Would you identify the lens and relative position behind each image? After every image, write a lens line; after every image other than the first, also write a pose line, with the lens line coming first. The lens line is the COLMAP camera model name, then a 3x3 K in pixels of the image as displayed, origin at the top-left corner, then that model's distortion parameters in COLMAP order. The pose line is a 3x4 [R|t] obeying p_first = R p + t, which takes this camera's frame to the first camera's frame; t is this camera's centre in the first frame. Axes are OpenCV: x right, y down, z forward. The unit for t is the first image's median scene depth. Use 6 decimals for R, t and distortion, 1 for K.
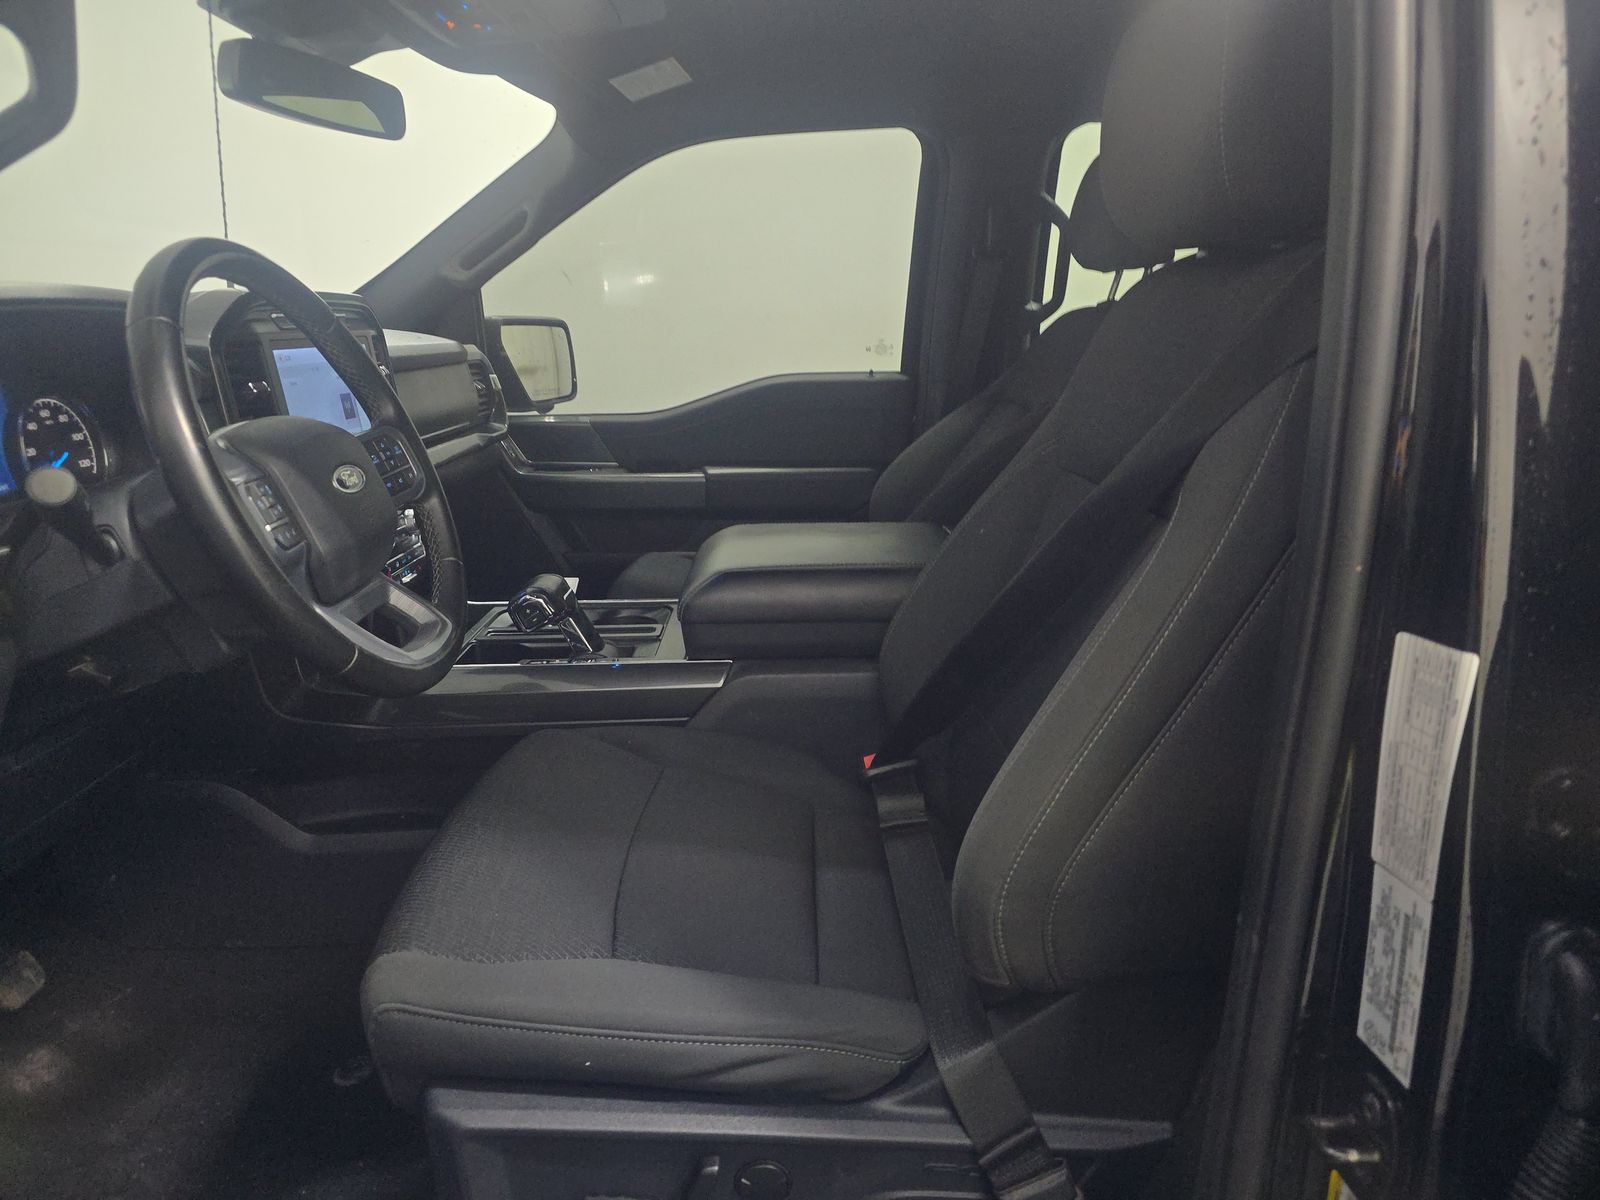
lens RADIAL K [[1076.7, 0, 800.2], [0, 1076.7, 593.0], [0, 0, 1]] dist [0.044745, -0.046398]
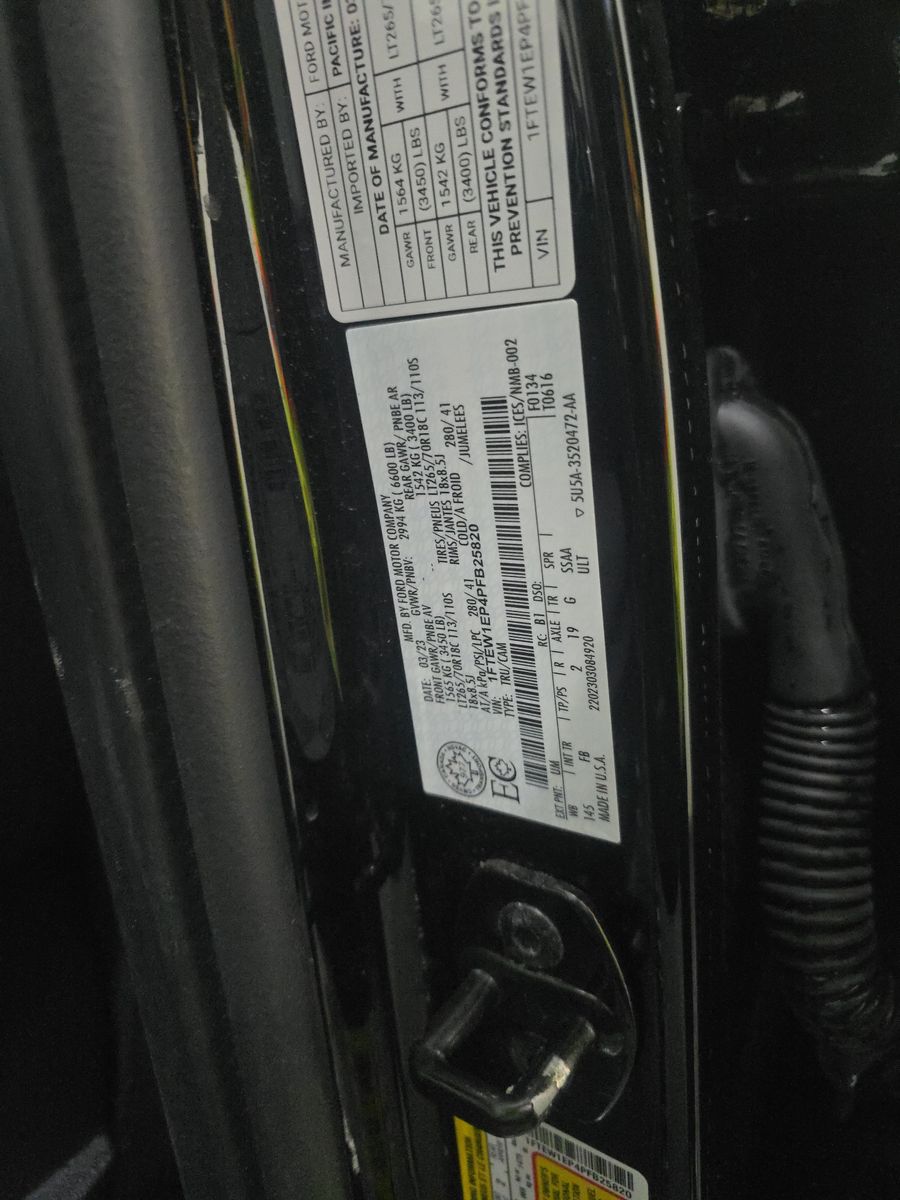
lens RADIAL K [[807.5, 0, 450.0], [0, 807.5, 600.0], [0, 0, 1]] dist [0.044745, -0.046398]
pose [[0.593679, -0.335928, 0.731230, 0.331511], [0.277629, 0.938408, 0.205701, 0.290118], [-0.755293, 0.080890, 0.650376, 0.823079]]
